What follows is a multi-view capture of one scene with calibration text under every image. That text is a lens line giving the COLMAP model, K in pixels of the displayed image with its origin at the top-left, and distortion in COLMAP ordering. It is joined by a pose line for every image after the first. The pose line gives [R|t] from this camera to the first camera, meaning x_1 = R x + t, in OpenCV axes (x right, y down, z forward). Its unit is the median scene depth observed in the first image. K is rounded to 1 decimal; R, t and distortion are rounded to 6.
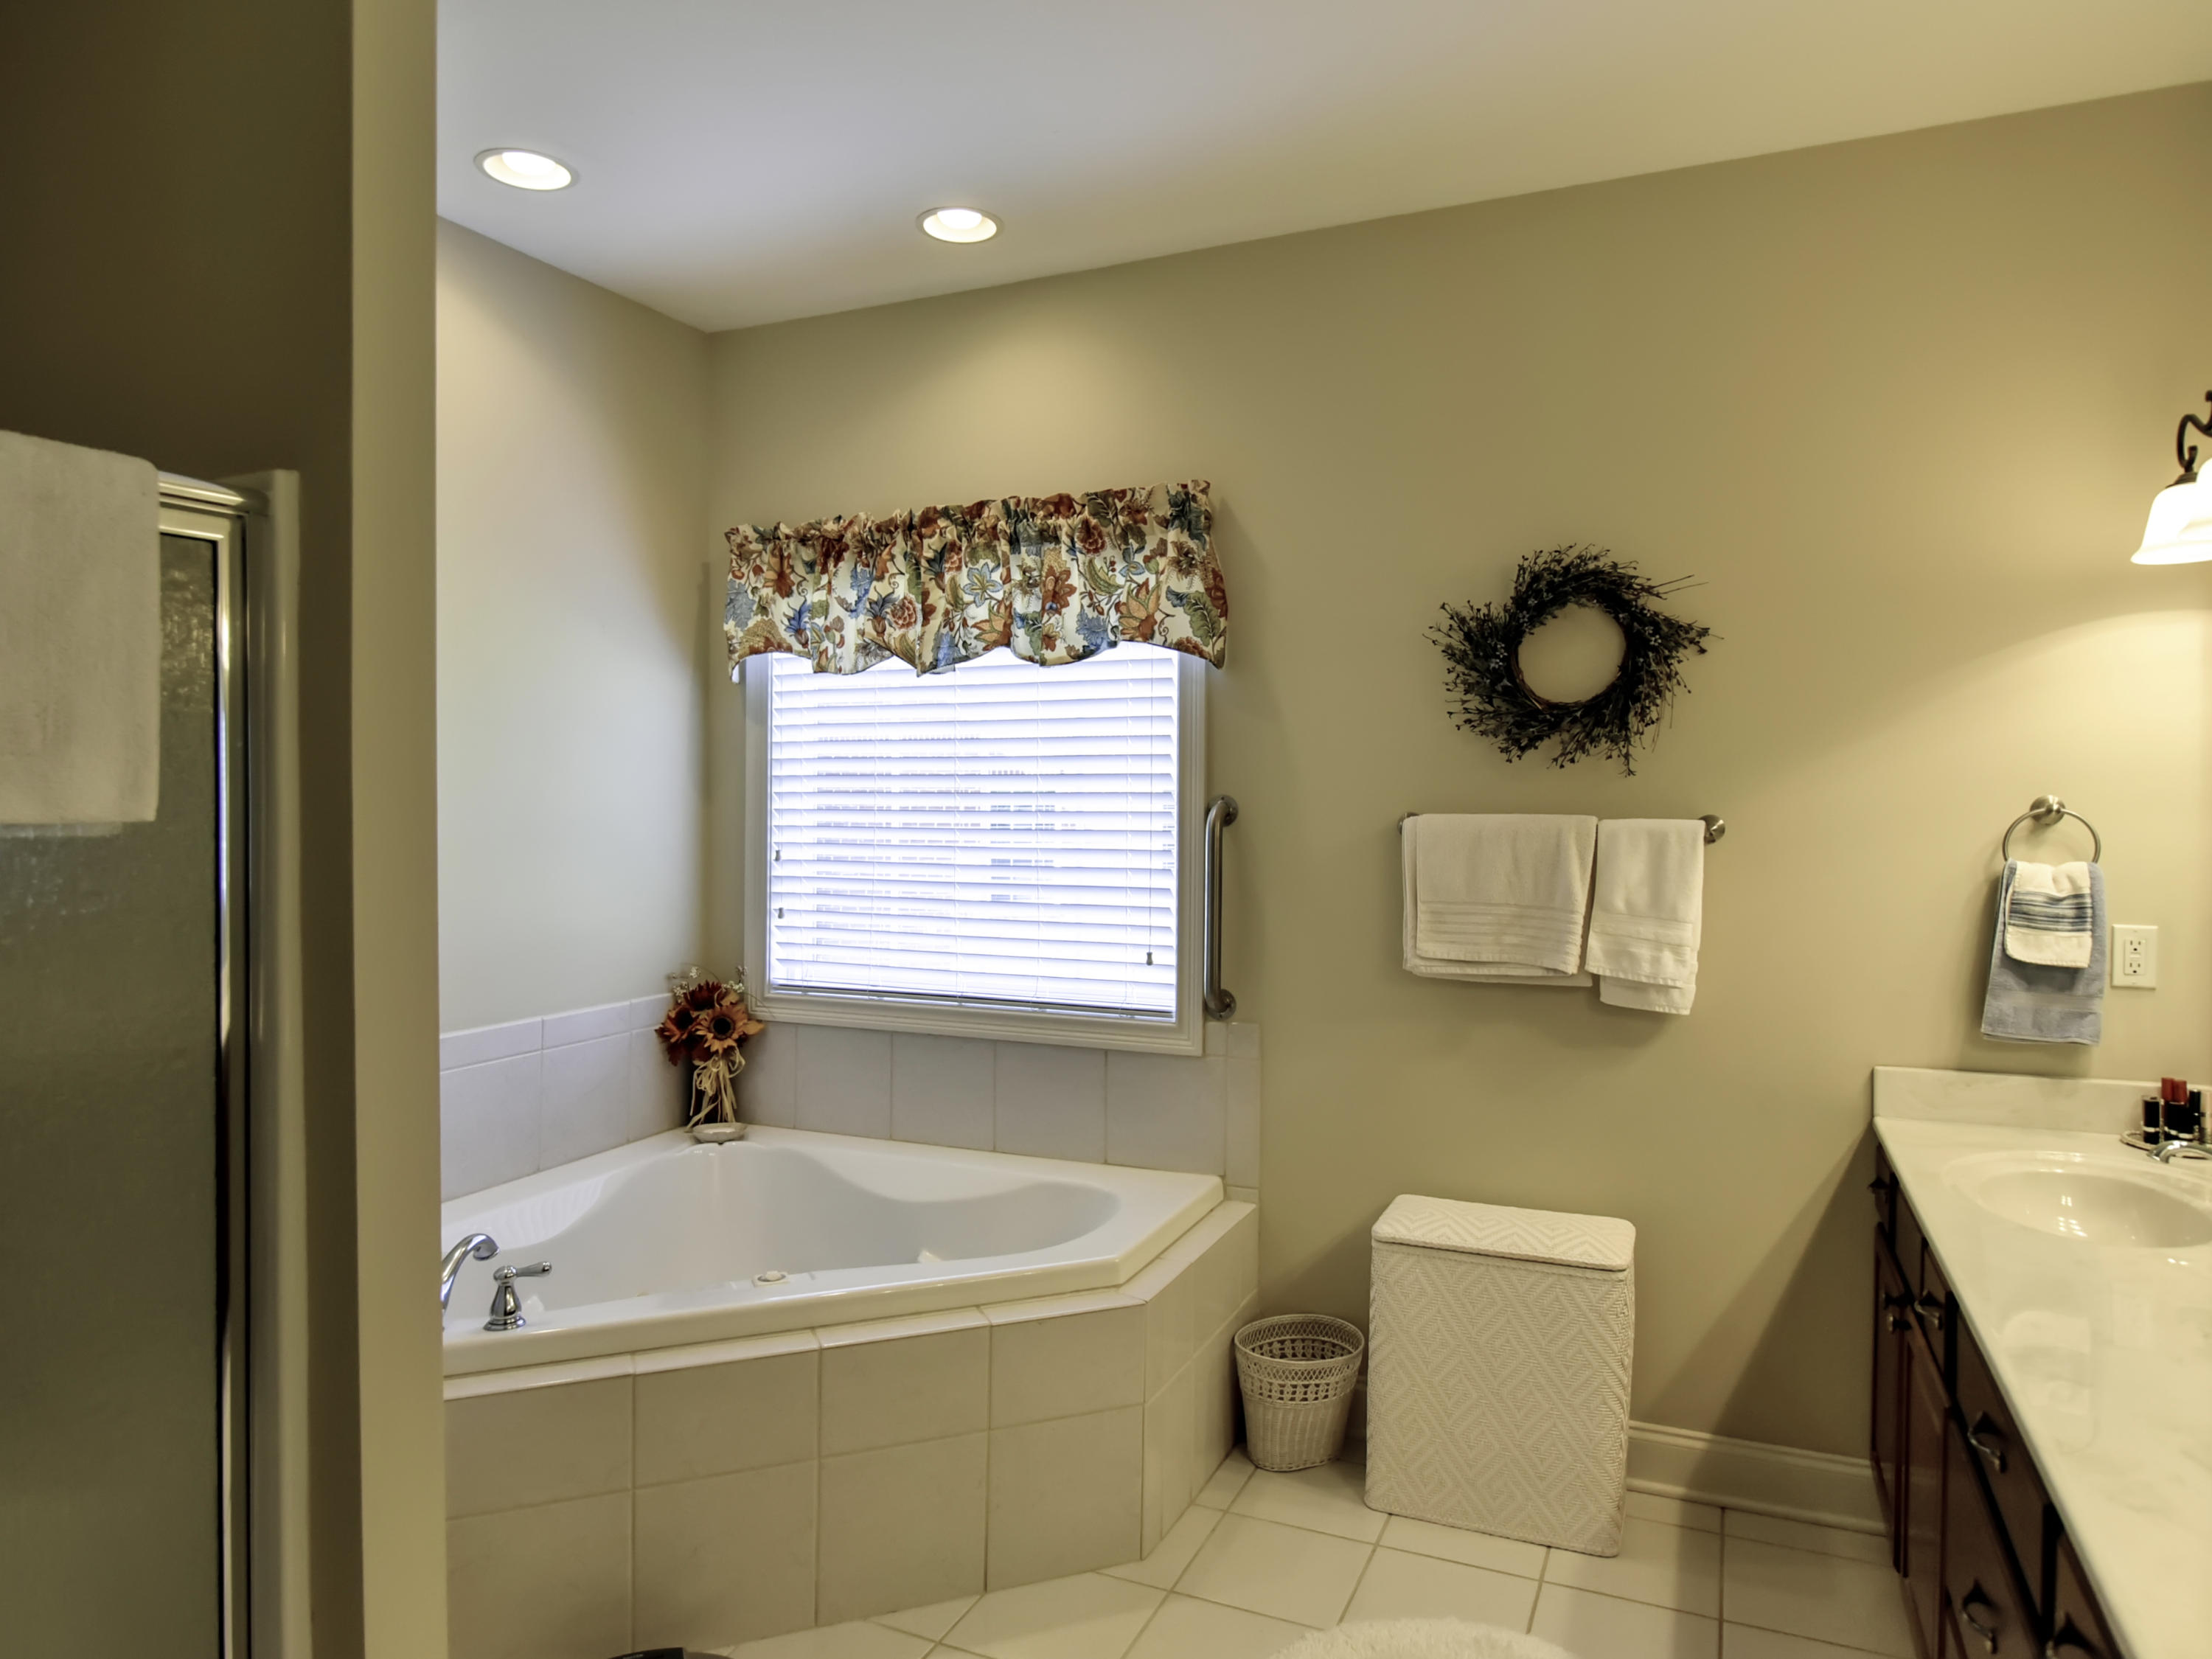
lens RADIAL K [[1400.1, 0, 1106.9], [0, 1400.1, 797.4], [0, 0, 1]] dist [-0.003774, 0.001655]
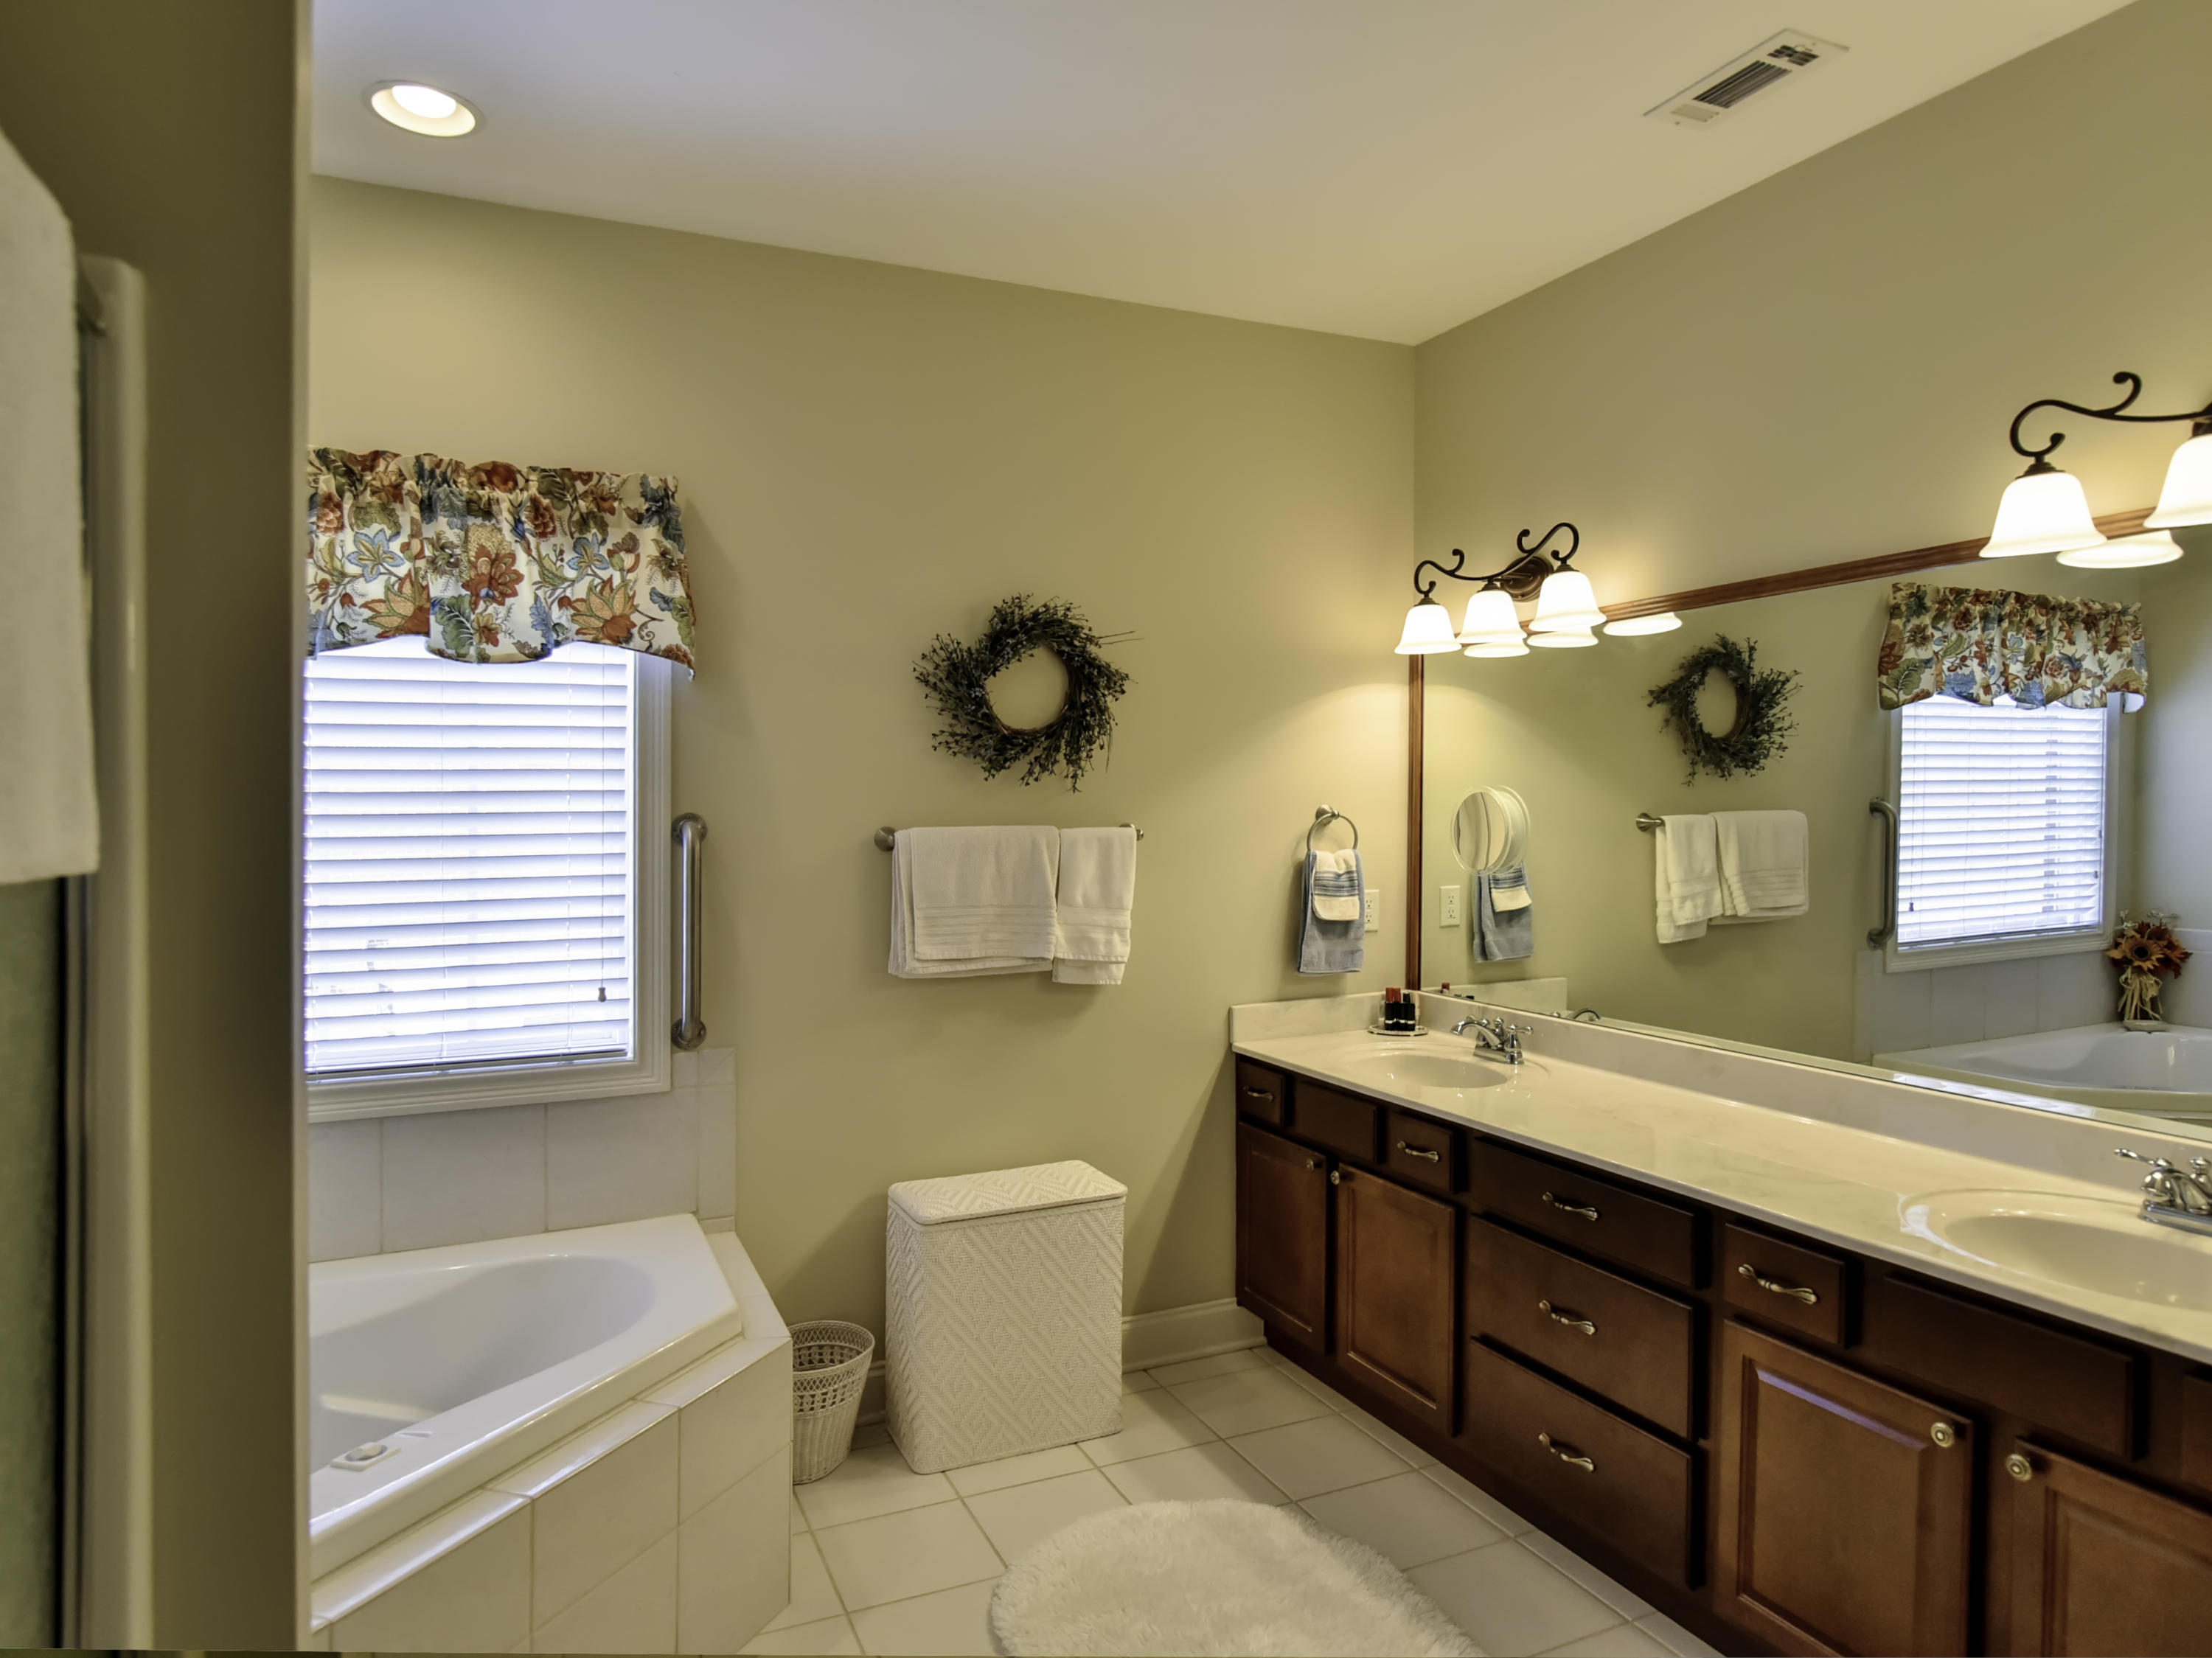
lens RADIAL K [[1339.8, 0, 1106.0], [0, 1339.8, 829.0], [0, 0, 1]] dist [0.004913, 0.000659]
pose [[0.663252, -0.020229, 0.748123, -0.411690], [0.013999, 0.999795, 0.014623, -0.000159], [-0.748266, 0.000774, 0.663399, 0.185084]]
